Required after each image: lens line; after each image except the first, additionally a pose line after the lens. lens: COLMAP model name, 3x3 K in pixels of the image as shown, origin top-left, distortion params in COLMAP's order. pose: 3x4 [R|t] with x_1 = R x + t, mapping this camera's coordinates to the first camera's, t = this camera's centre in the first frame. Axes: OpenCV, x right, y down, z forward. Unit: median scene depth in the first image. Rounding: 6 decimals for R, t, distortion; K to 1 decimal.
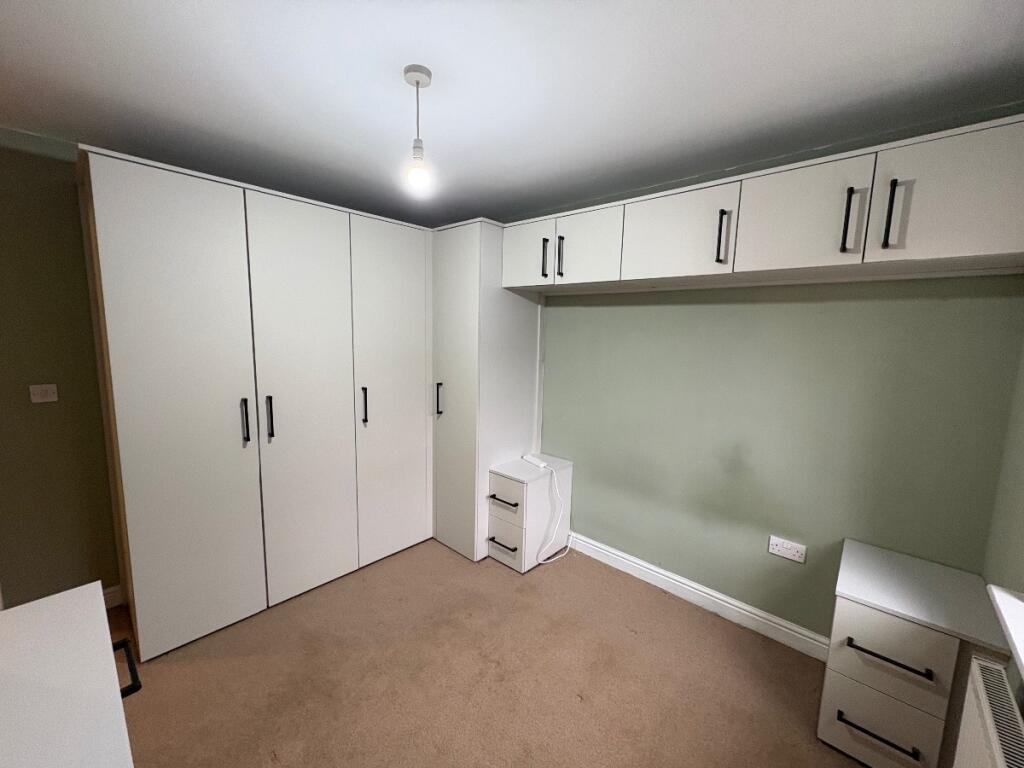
lens RADIAL K [[407.9, 0, 511.5], [0, 407.9, 384.2], [0, 0, 1]] dist [-0.000700, -0.000003]
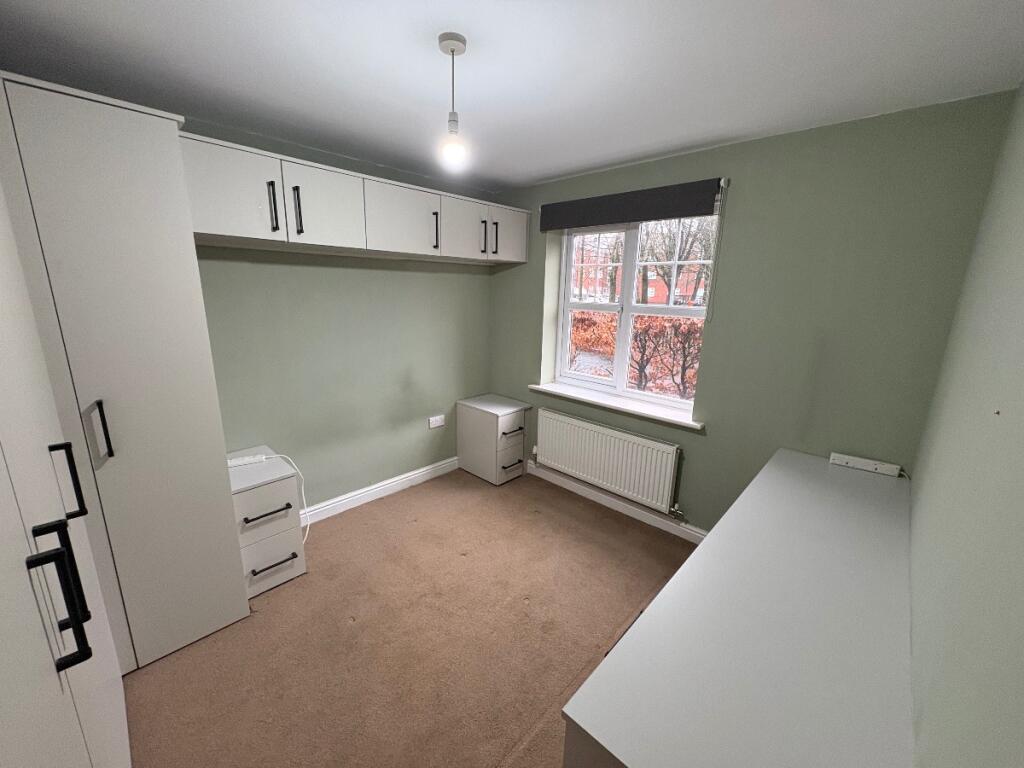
lens RADIAL K [[407.9, 0, 511.2], [0, 407.9, 381.8], [0, 0, 1]] dist [-0.000700, -0.000003]
pose [[0.025564, -0.248865, 0.968201, -0.851652], [0.112141, 0.963118, 0.244598, -0.124096], [-0.993363, 0.102322, 0.052529, 0.548770]]
